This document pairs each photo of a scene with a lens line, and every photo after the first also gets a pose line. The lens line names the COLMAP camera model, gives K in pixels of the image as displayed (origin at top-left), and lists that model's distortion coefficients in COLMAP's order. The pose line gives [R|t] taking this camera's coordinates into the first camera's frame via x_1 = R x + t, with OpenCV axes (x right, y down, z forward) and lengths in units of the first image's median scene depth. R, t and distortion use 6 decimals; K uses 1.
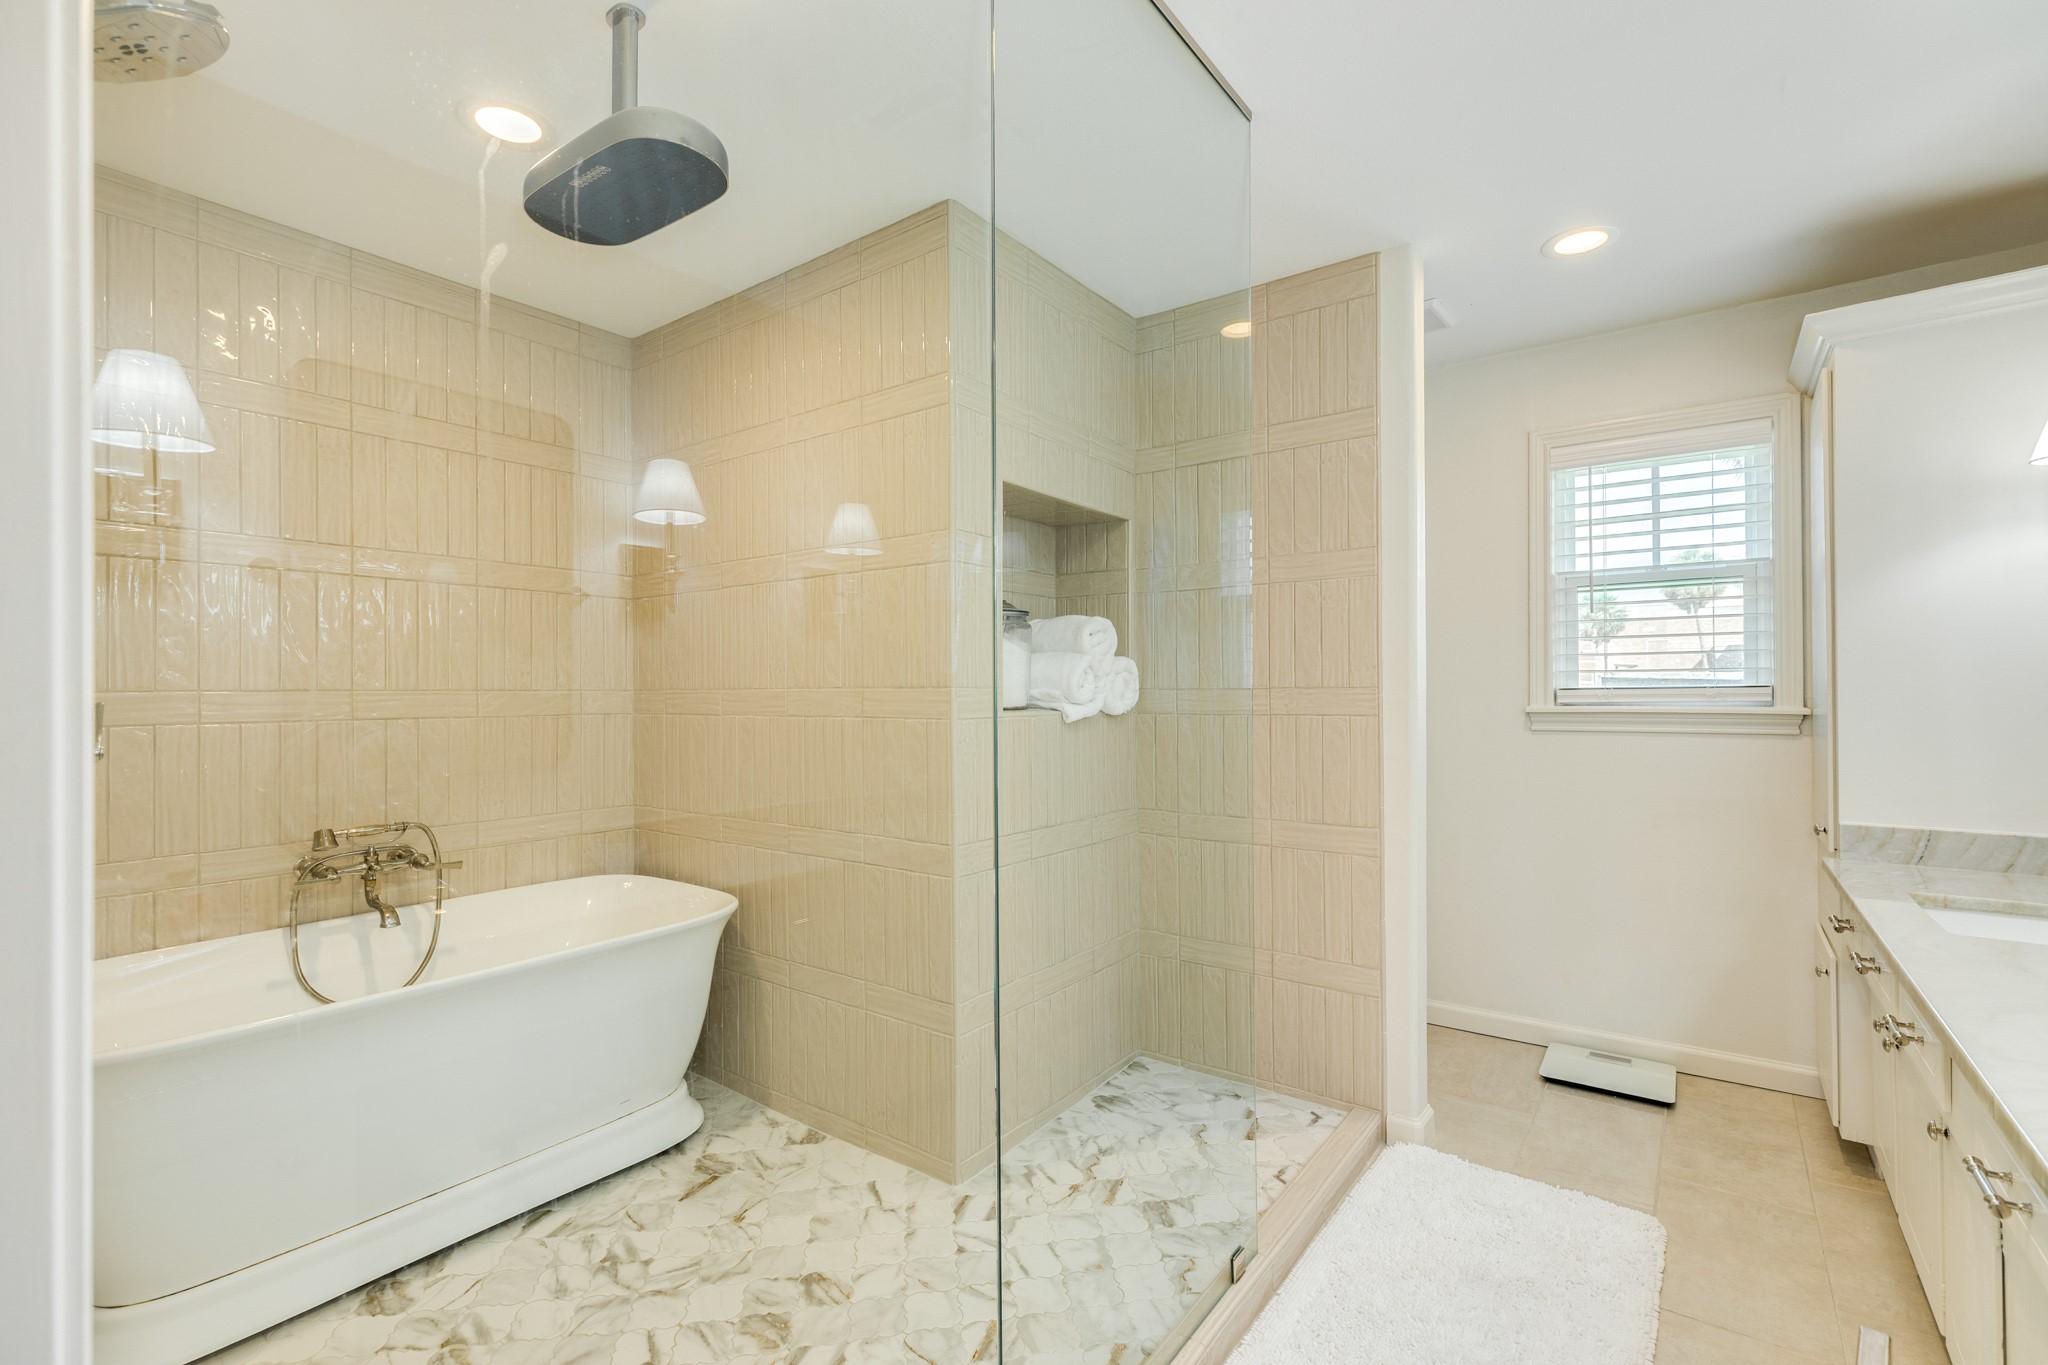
lens RADIAL K [[911.6, 0, 1022.8], [0, 911.6, 687.7], [0, 0, 1]] dist [0.004318, 0.000496]
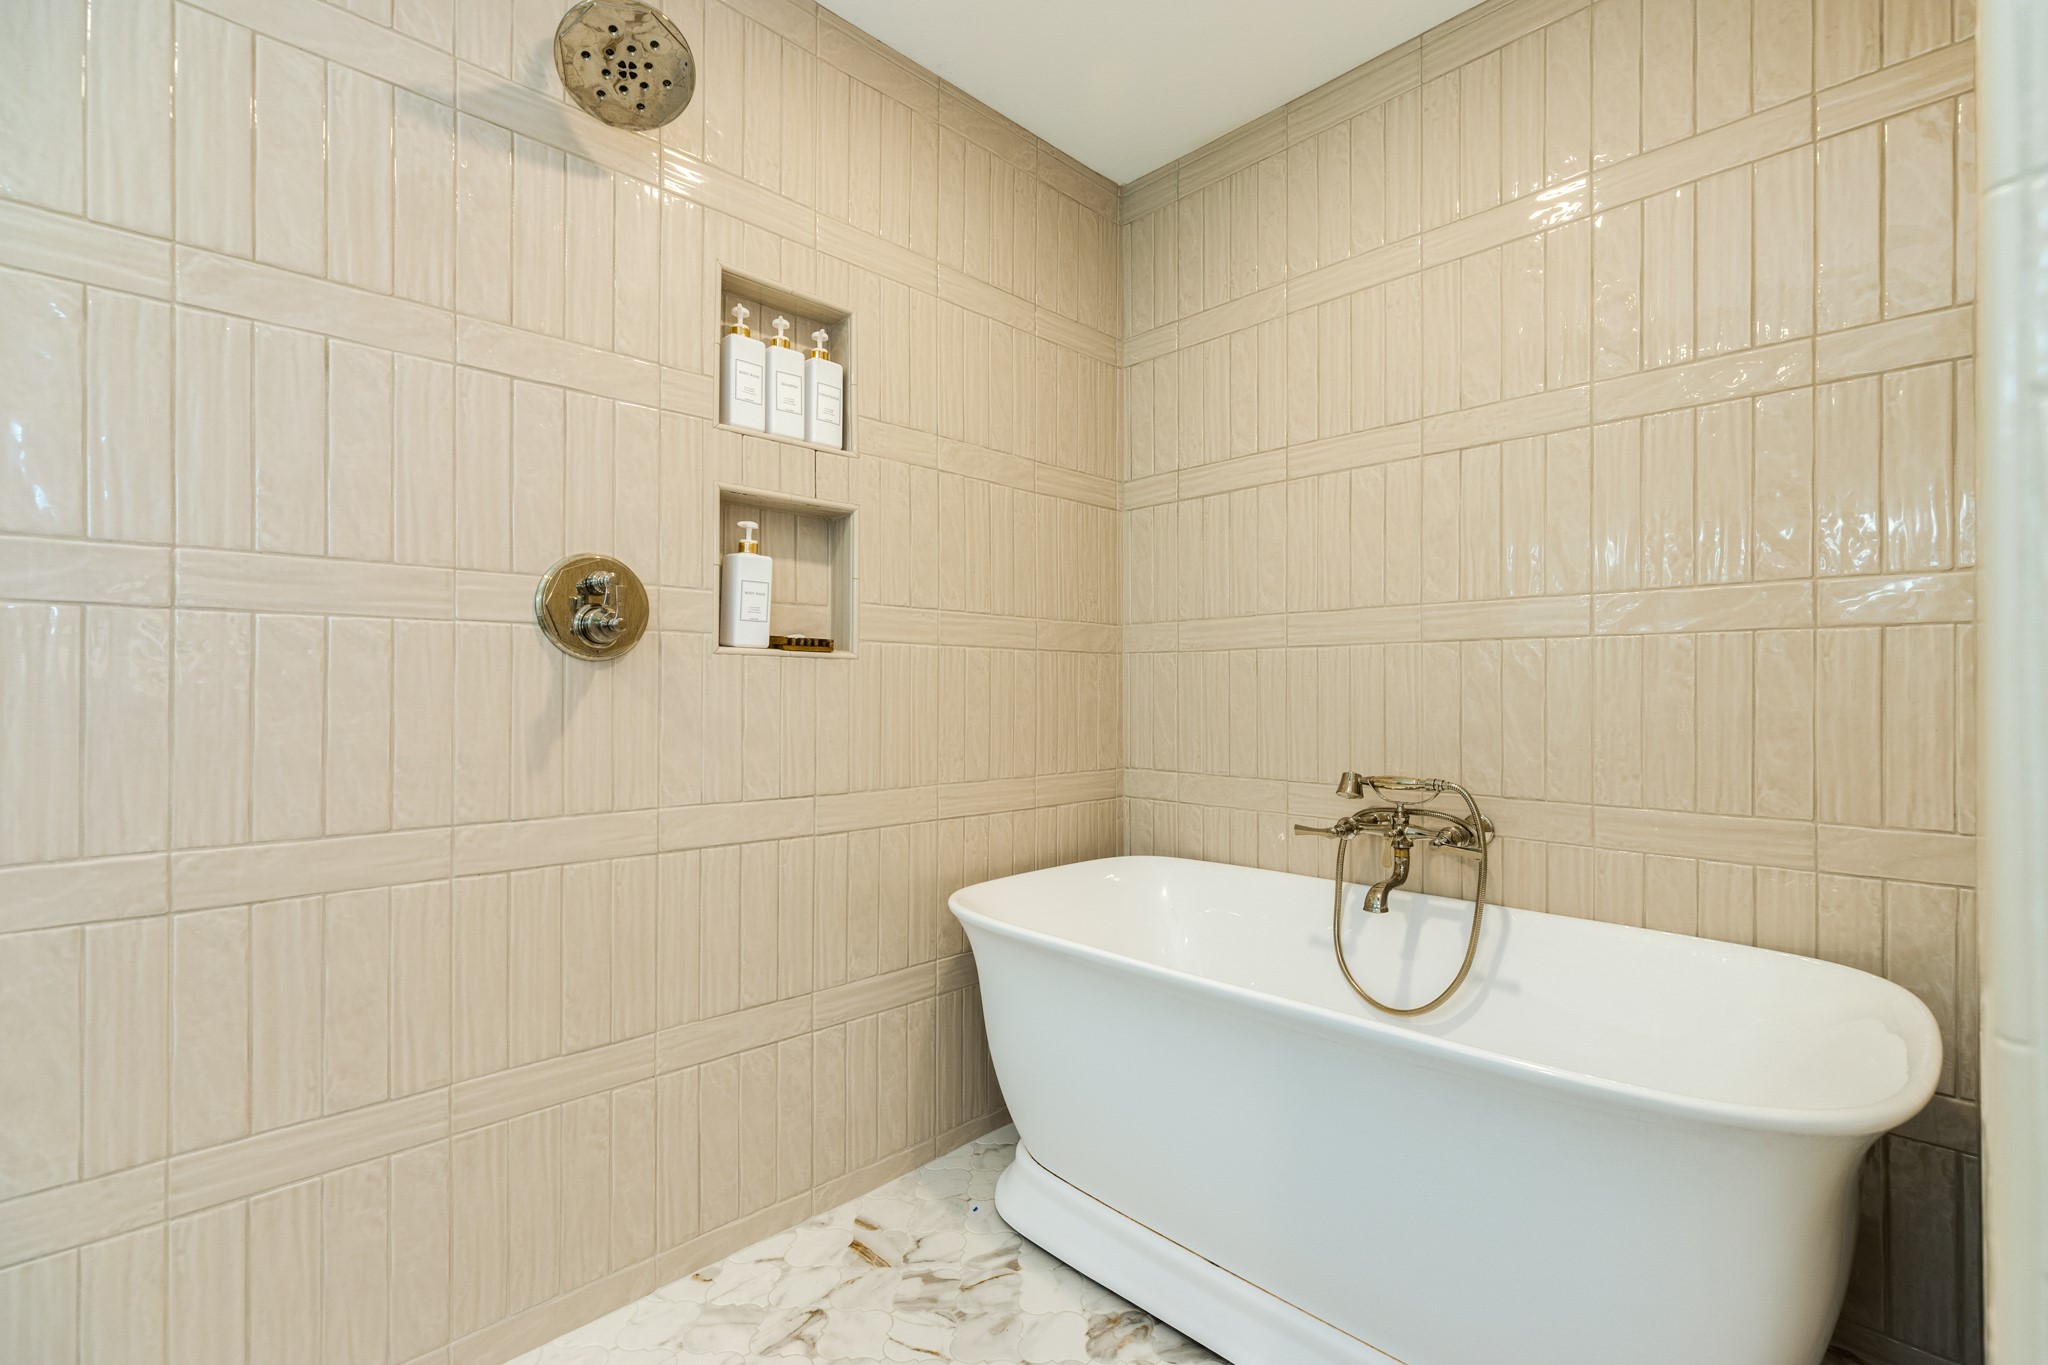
lens RADIAL K [[911.6, 0, 1022.8], [0, 911.6, 687.7], [0, 0, 1]] dist [0.004318, 0.000496]
pose [[-0.172497, 0.001334, -0.985009, 0.092378], [0.008542, 0.999964, -0.000142, 0.074712], [0.984973, -0.008439, -0.172502, 0.839926]]
